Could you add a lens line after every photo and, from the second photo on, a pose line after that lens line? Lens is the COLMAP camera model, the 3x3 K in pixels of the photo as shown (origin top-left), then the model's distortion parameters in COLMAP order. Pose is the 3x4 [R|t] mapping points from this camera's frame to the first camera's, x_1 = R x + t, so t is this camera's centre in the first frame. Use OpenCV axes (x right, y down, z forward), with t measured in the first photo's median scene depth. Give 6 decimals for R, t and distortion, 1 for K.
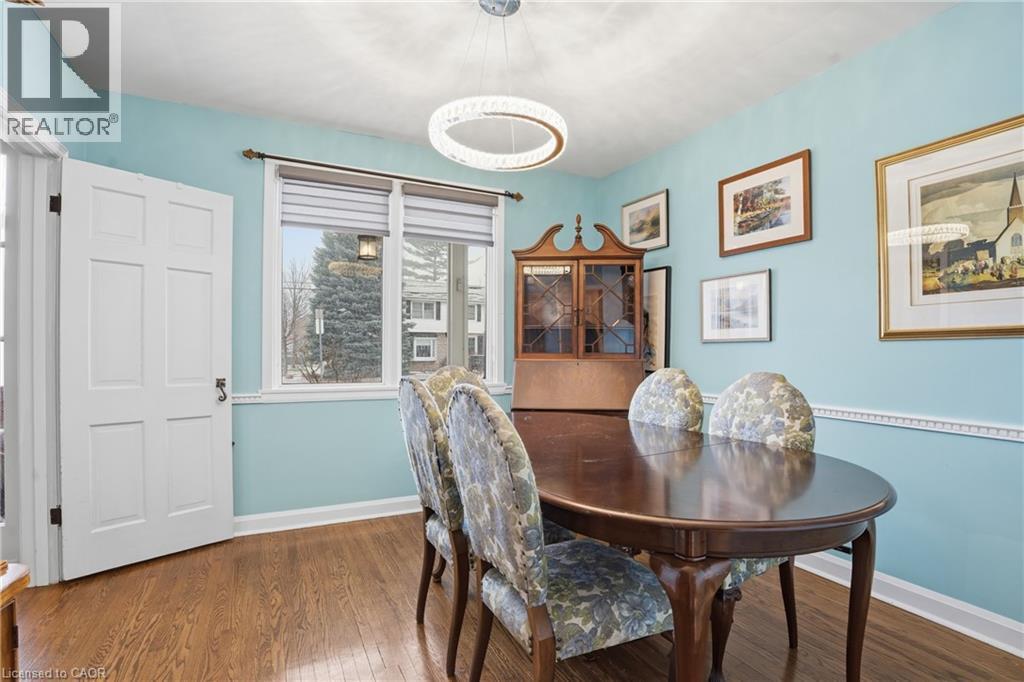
lens RADIAL K [[471.9, 0, 511.9], [0, 471.9, 347.8], [0, 0, 1]] dist [-0.040245, 0.004478]
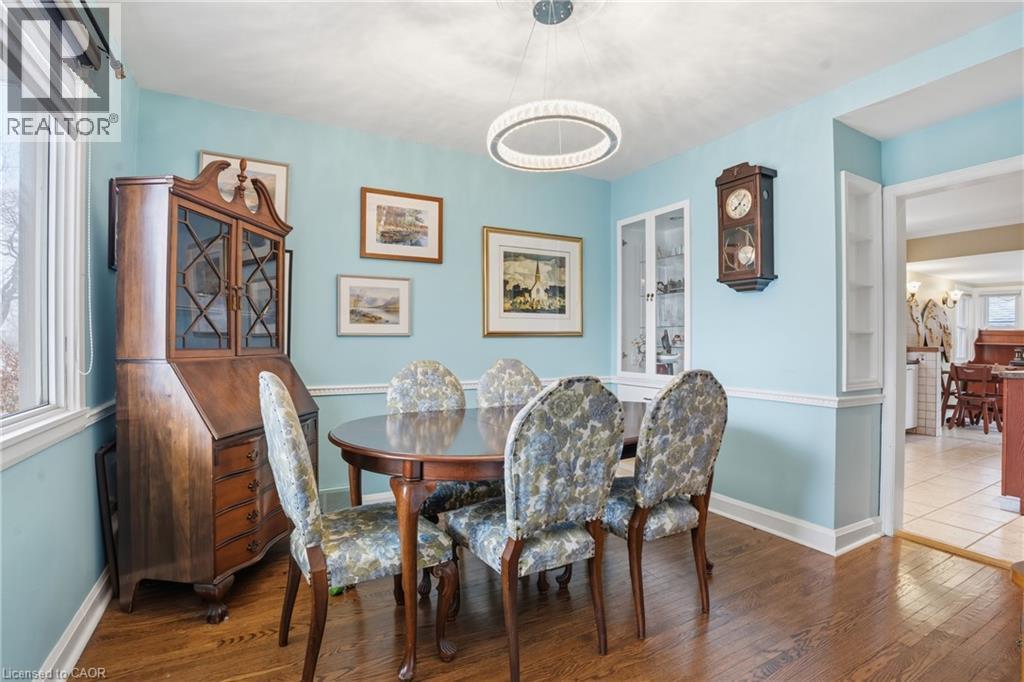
lens RADIAL K [[471.9, 0, 513.0], [0, 471.9, 342.2], [0, 0, 1]] dist [-0.040245, 0.004478]
pose [[0.027135, 0.000474, 0.999632, -0.799675], [-0.005518, 0.999985, -0.000325, 0.000748], [-0.999617, -0.005507, 0.027137, 0.789061]]
